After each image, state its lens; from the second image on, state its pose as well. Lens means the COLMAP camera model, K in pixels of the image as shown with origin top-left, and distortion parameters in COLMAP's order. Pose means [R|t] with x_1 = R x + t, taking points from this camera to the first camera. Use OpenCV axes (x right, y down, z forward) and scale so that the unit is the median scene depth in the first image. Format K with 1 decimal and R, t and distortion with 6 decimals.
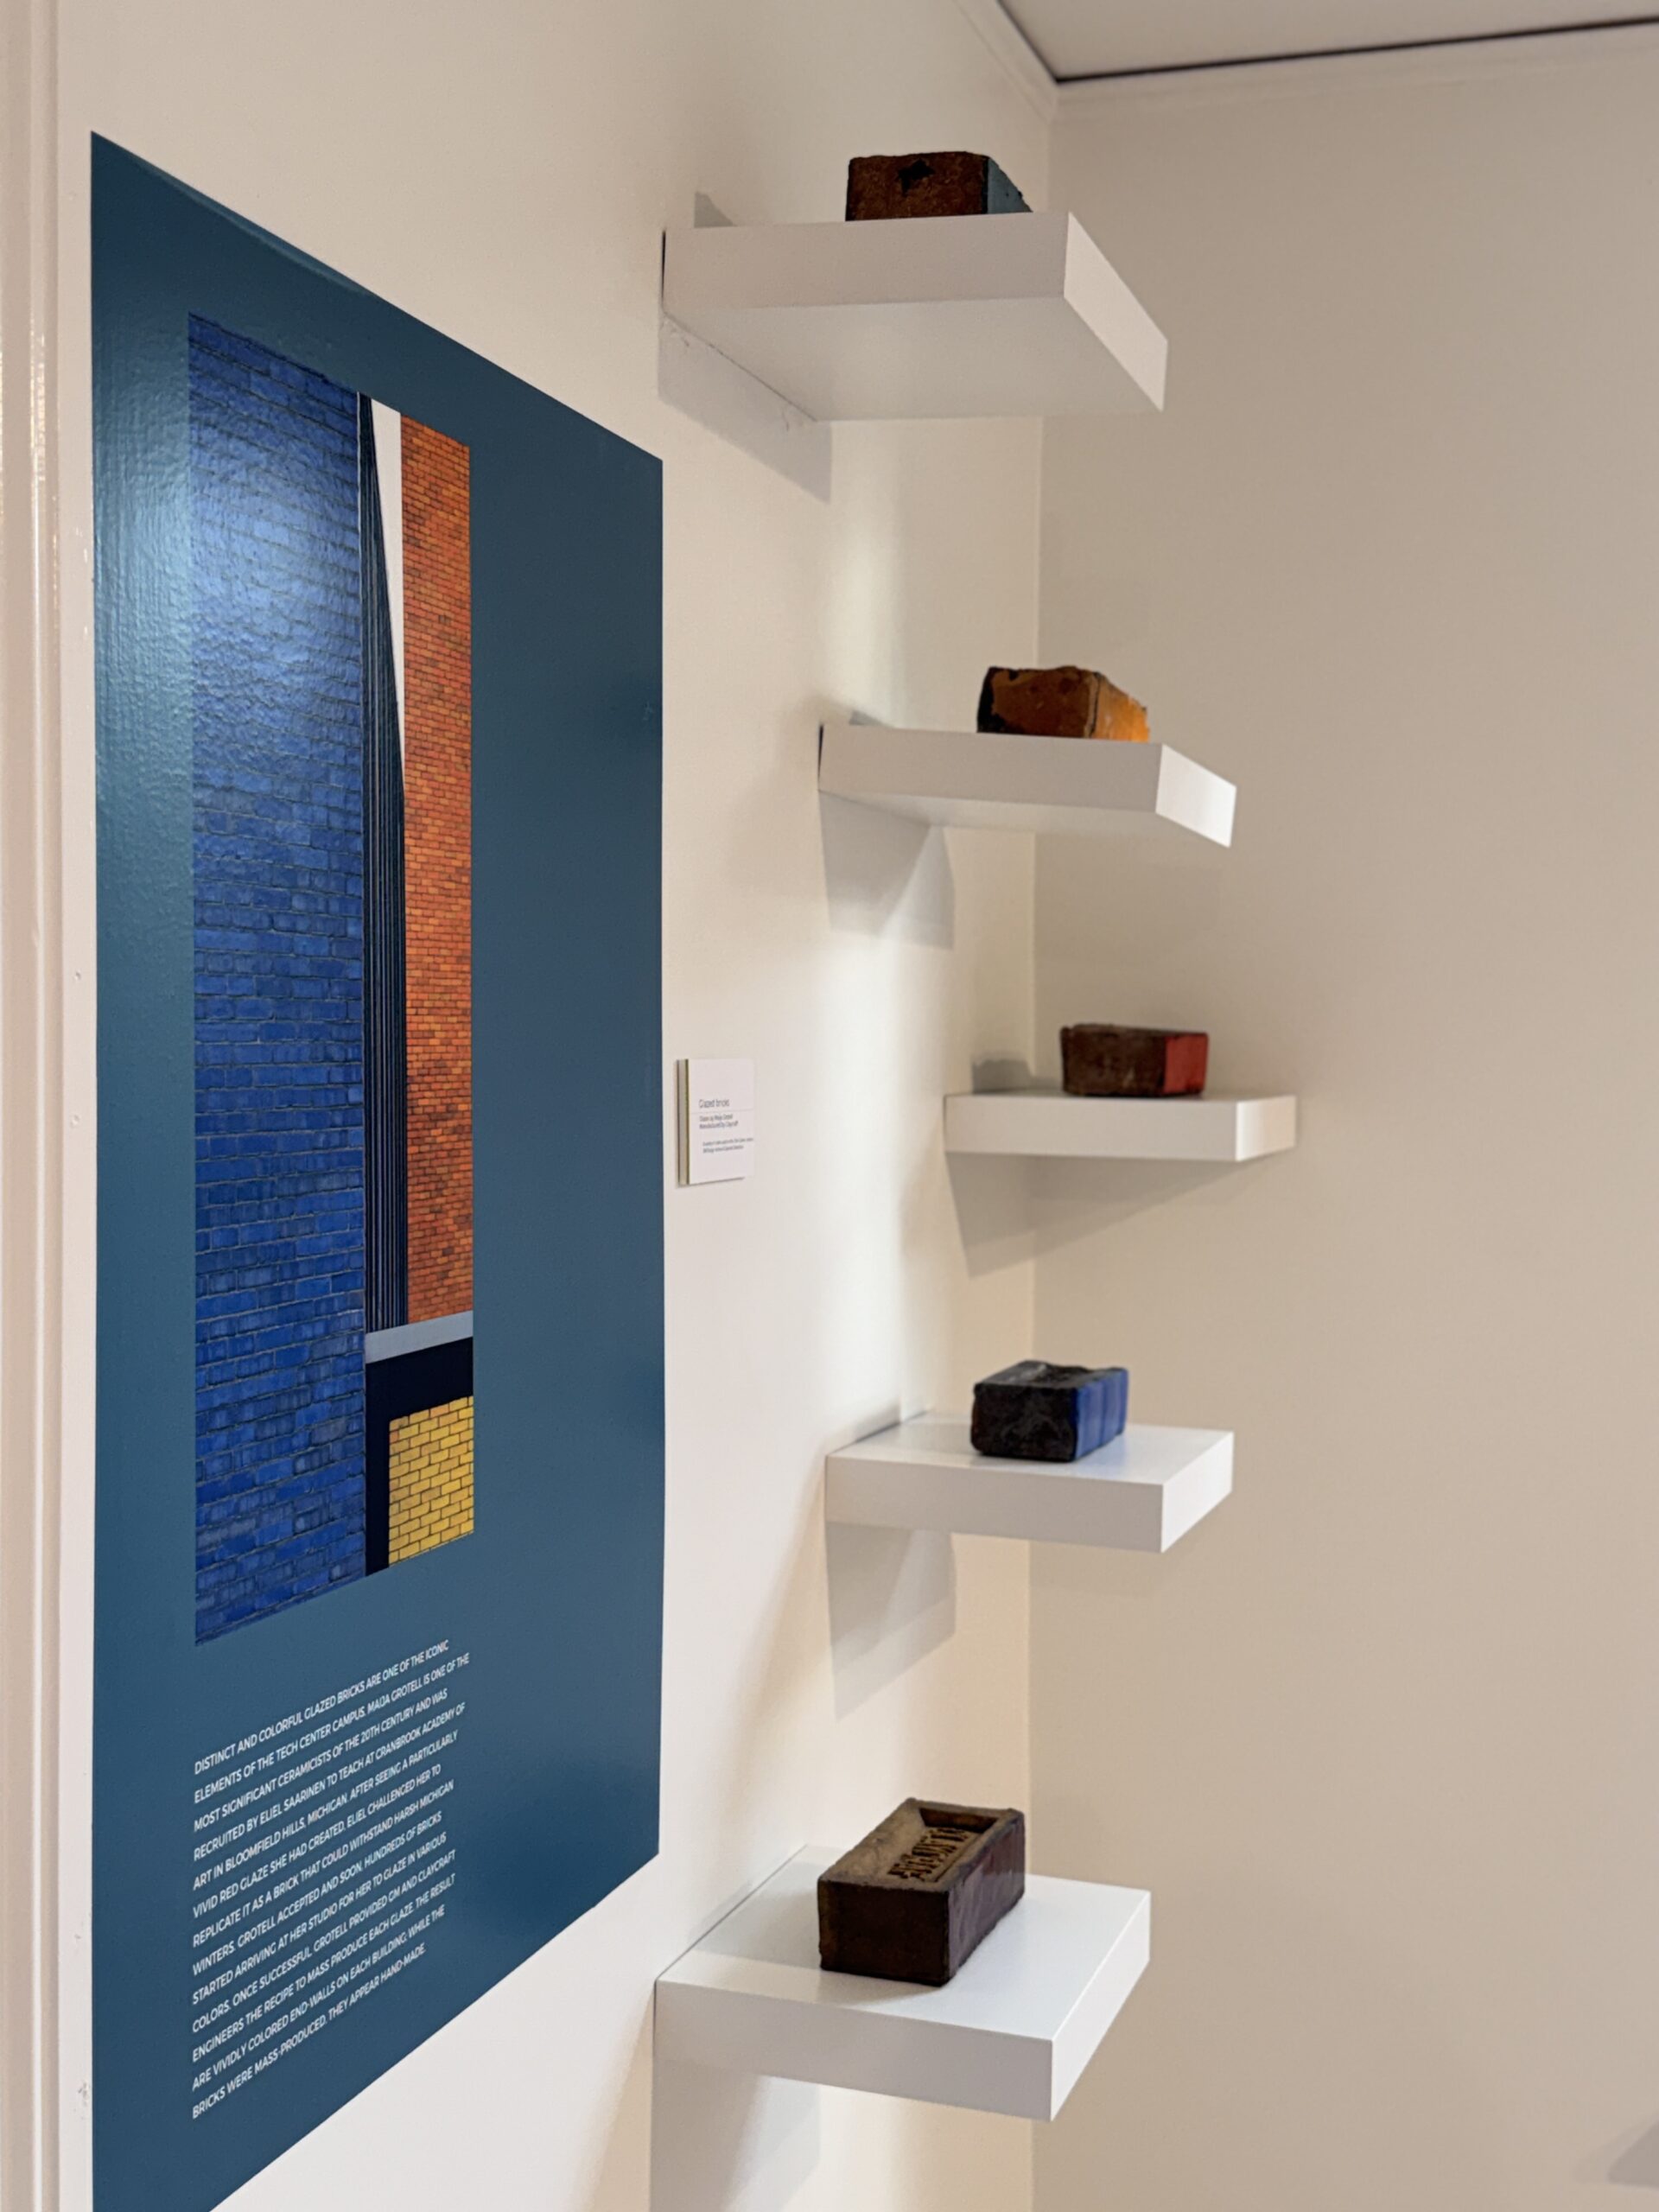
lens RADIAL K [[2553.5, 0, 830.6], [0, 2553.5, 1104.1], [0, 0, 1]] dist [0.137379, 0.000000]
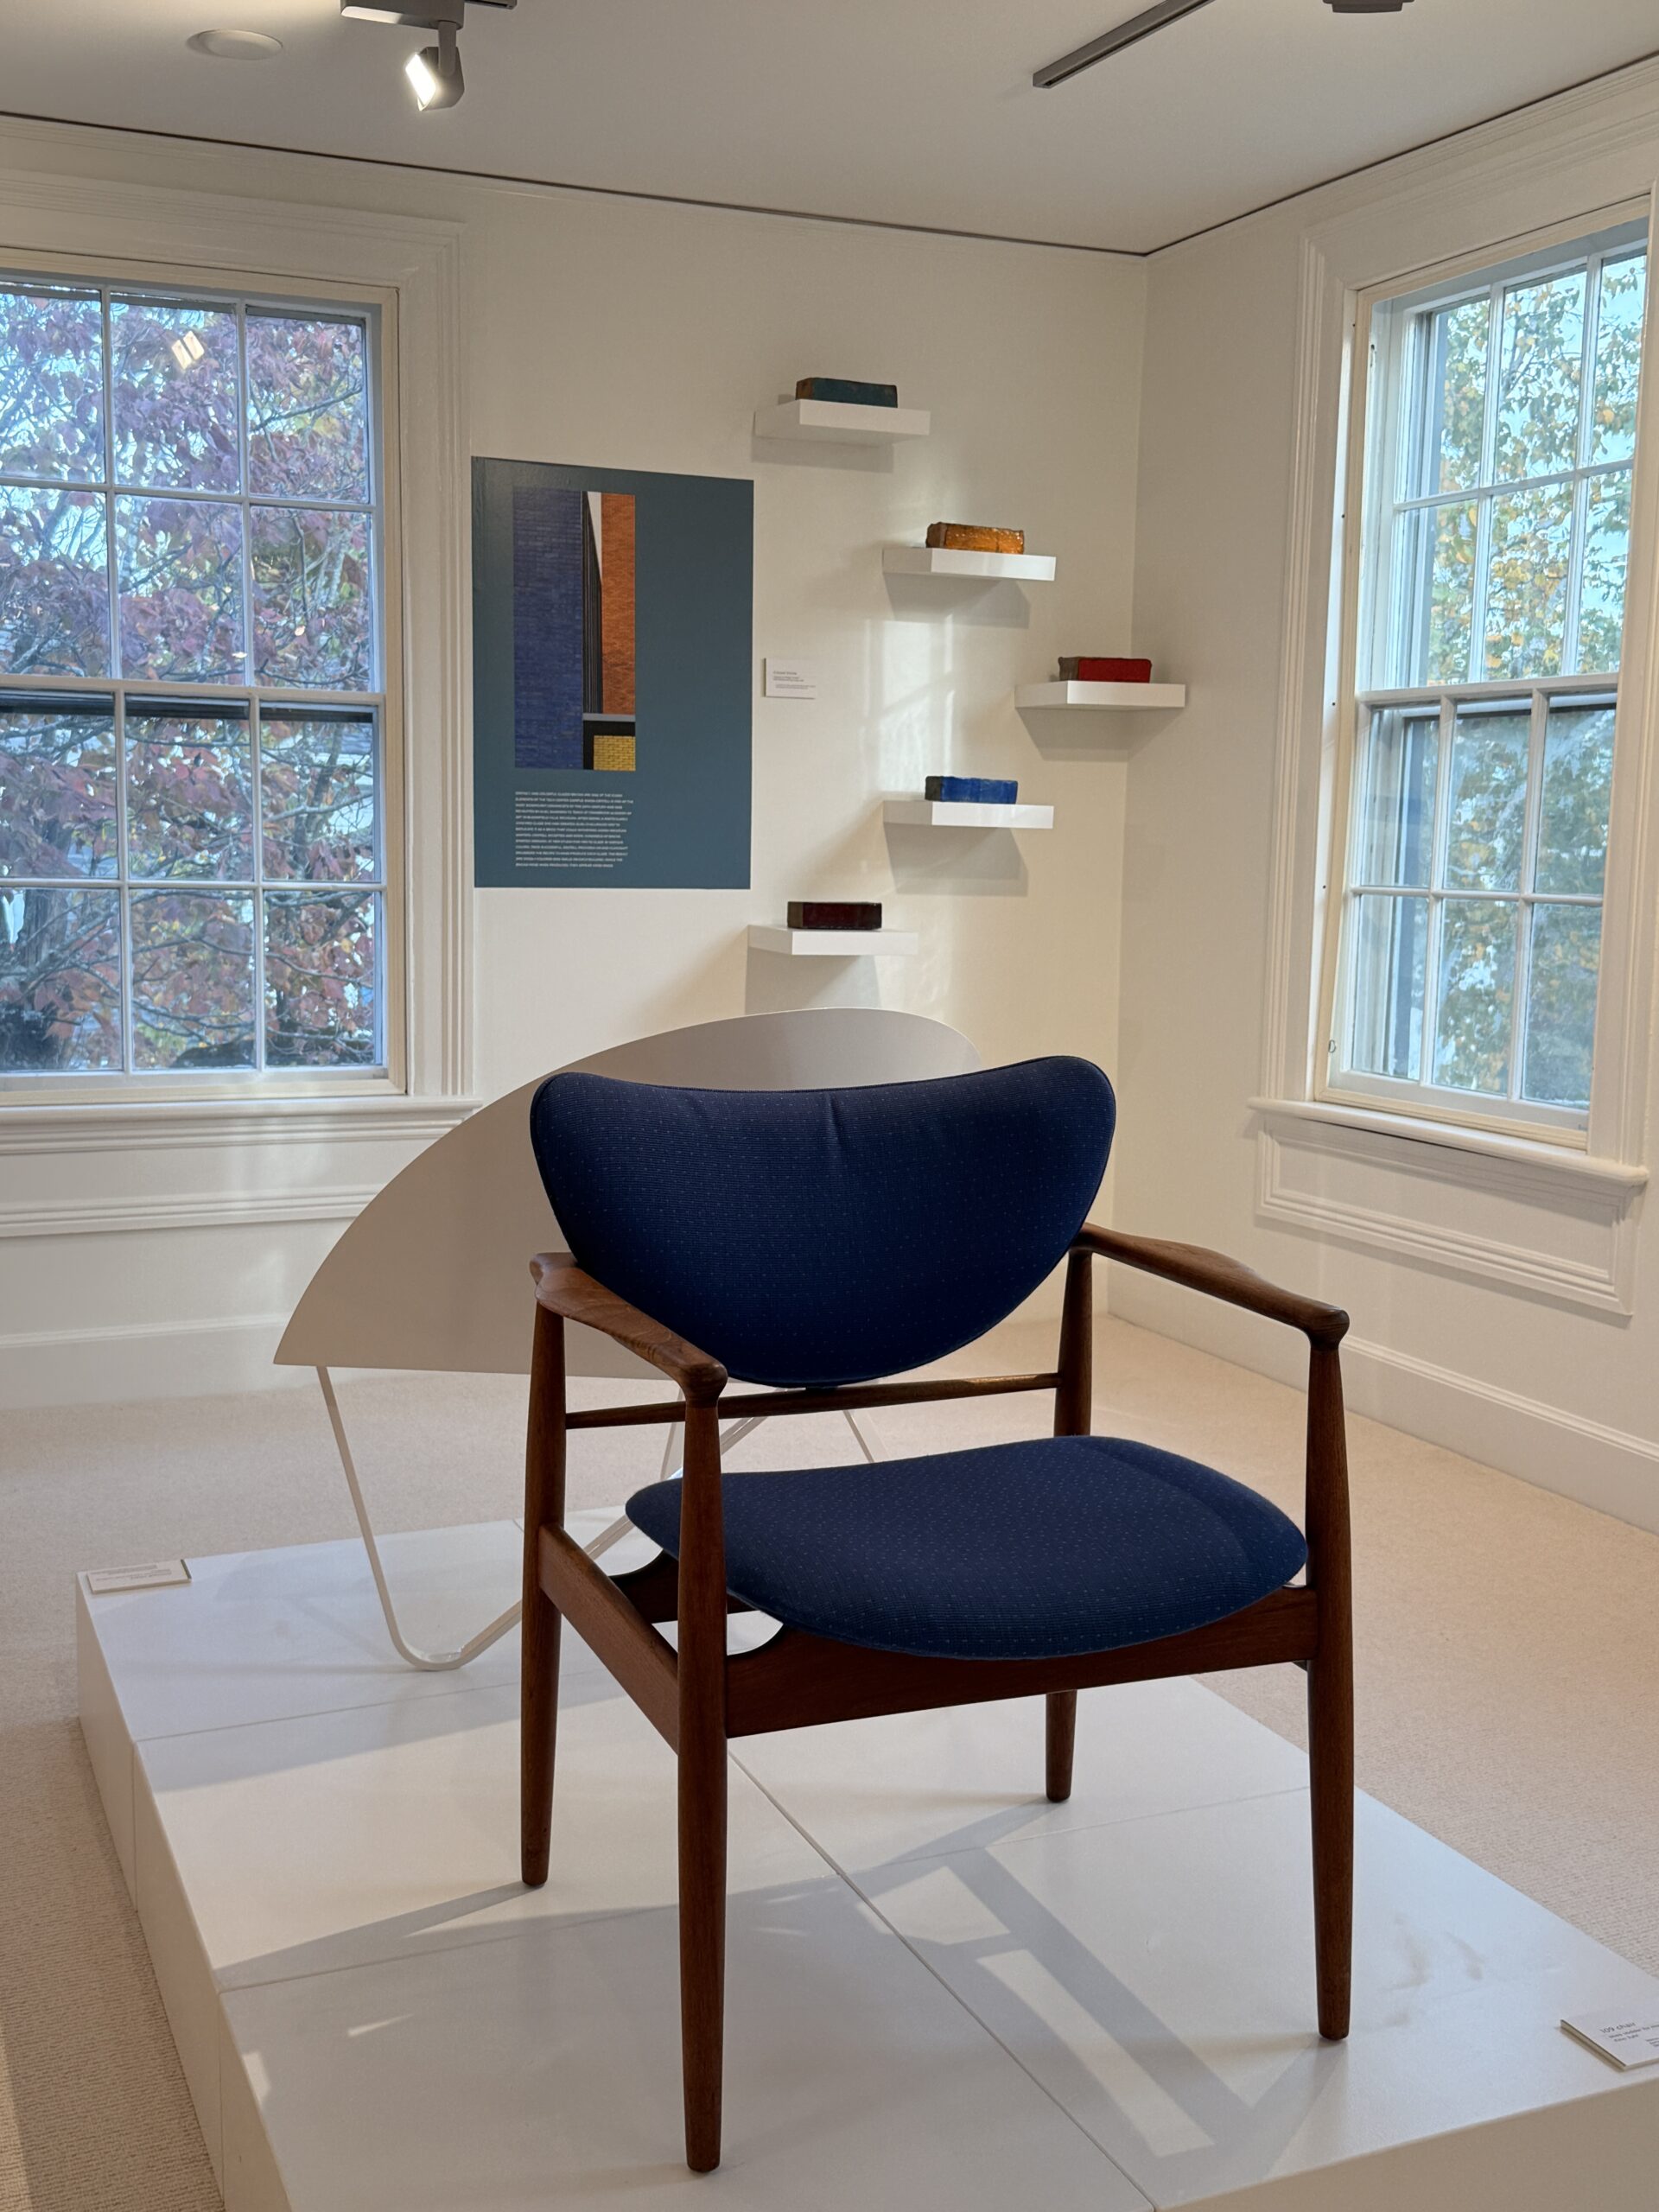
lens RADIAL K [[2356.8, 0, 833.8], [0, 2356.8, 1110.8], [0, 0, 1]] dist [0.108845, 0.000000]
pose [[0.665863, 0.098273, -0.739574, 3.028826], [-0.032595, 0.994172, 0.102757, 0.322892], [0.745362, -0.044316, 0.665185, -1.331281]]
